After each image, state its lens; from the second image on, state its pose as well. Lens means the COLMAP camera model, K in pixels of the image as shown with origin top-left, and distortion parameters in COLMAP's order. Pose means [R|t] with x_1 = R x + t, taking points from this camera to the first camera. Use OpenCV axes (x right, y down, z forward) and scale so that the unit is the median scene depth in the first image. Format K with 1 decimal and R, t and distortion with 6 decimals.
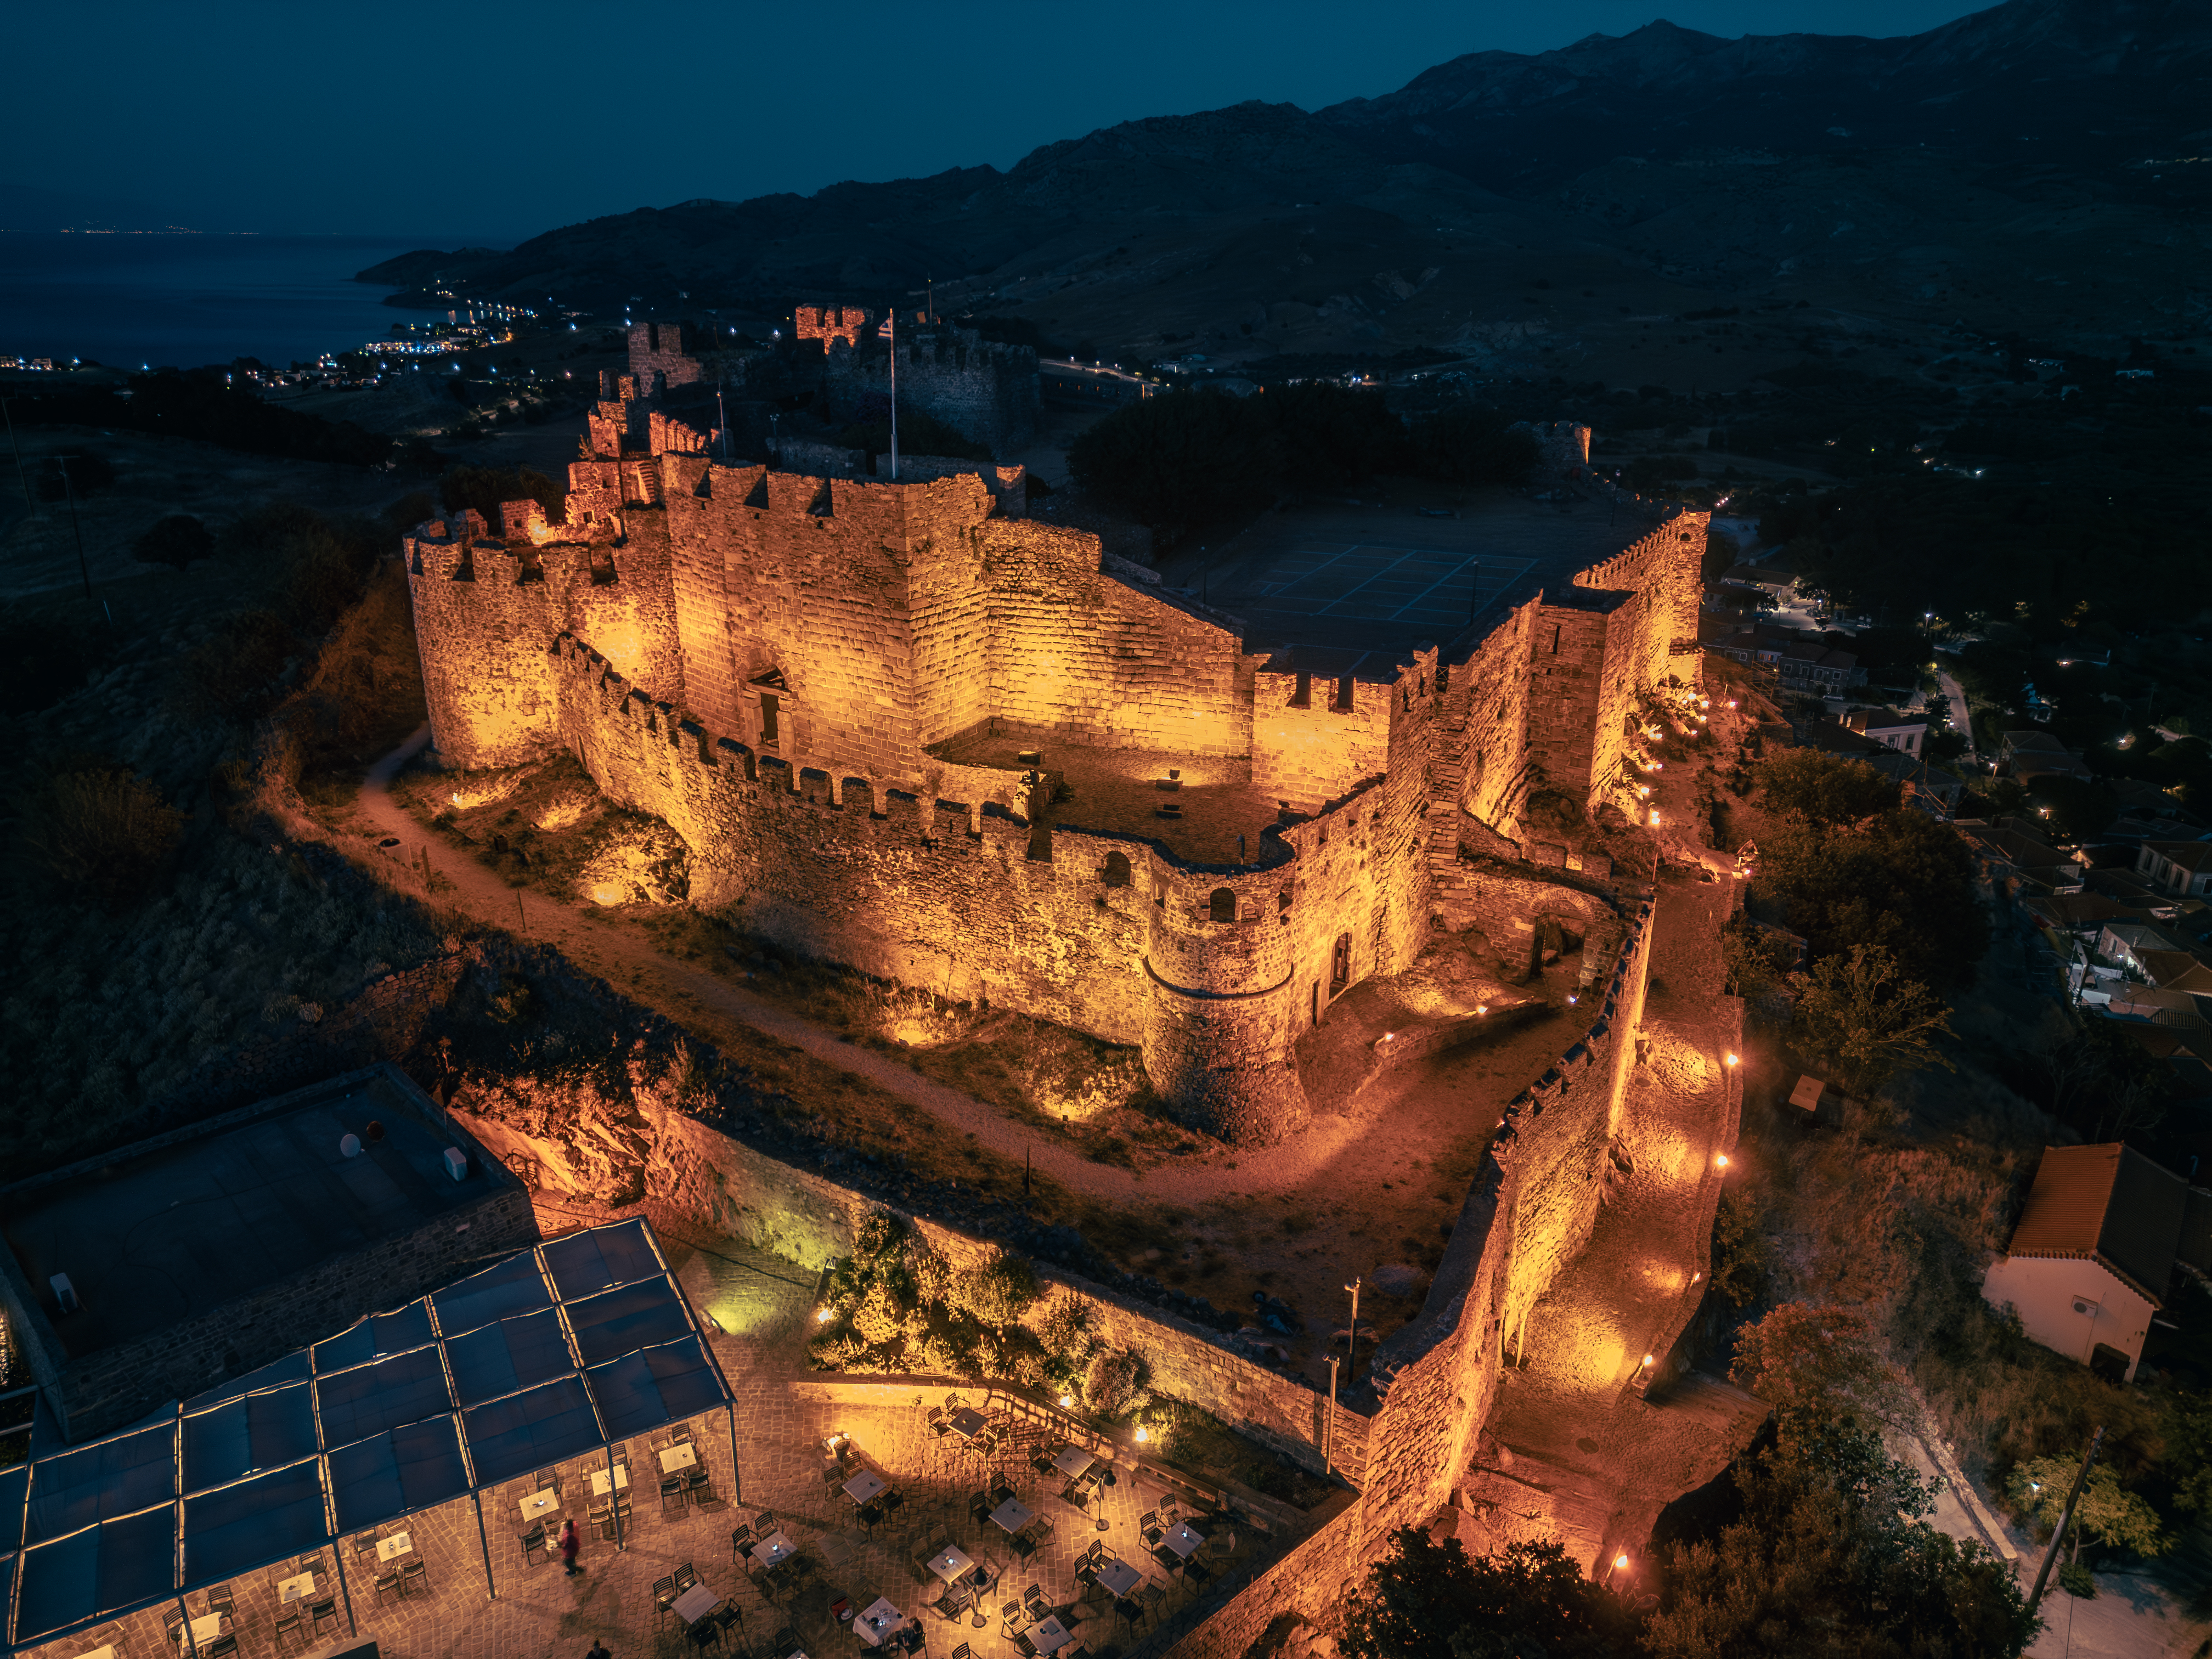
lens RADIAL K [[1542.8, 0, 1113.6], [0, 1542.8, 834.3], [0, 0, 1]] dist [0.054770, -0.000873]
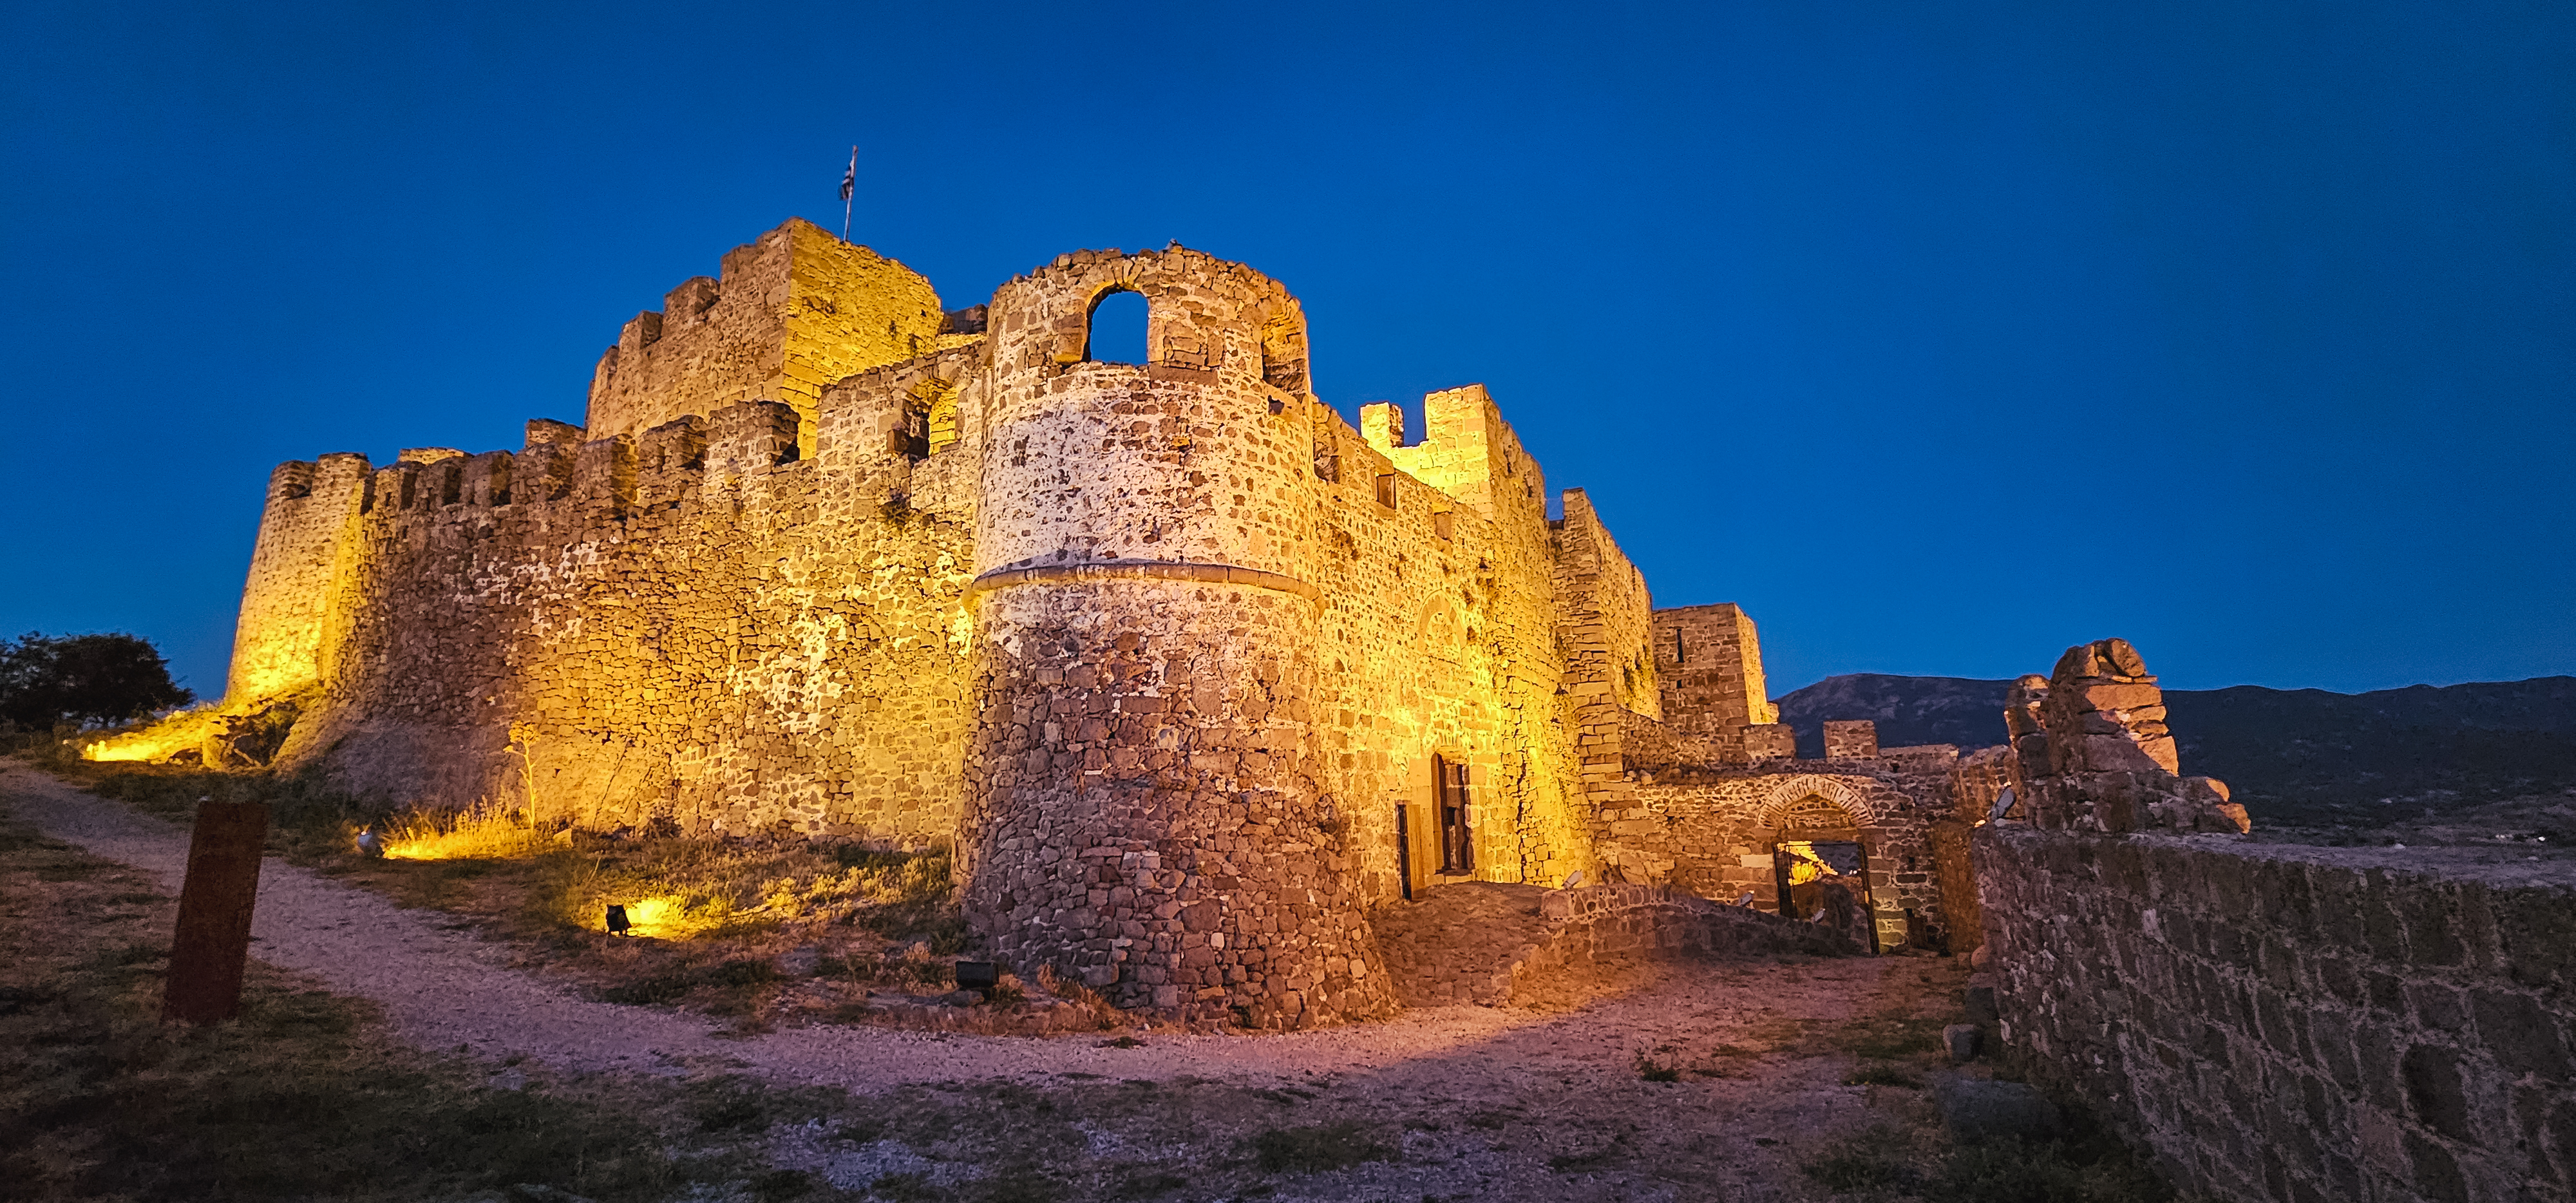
lens RADIAL K [[1073.2, 0, 1296.9], [0, 1073.2, 588.6], [0, 0, 1]] dist [-0.008247, -0.000053]
pose [[0.999408, -0.030983, 0.014933, 0.100467], [0.034157, 0.843232, -0.536463, 0.230580], [0.004029, 0.536656, 0.843792, 0.719651]]
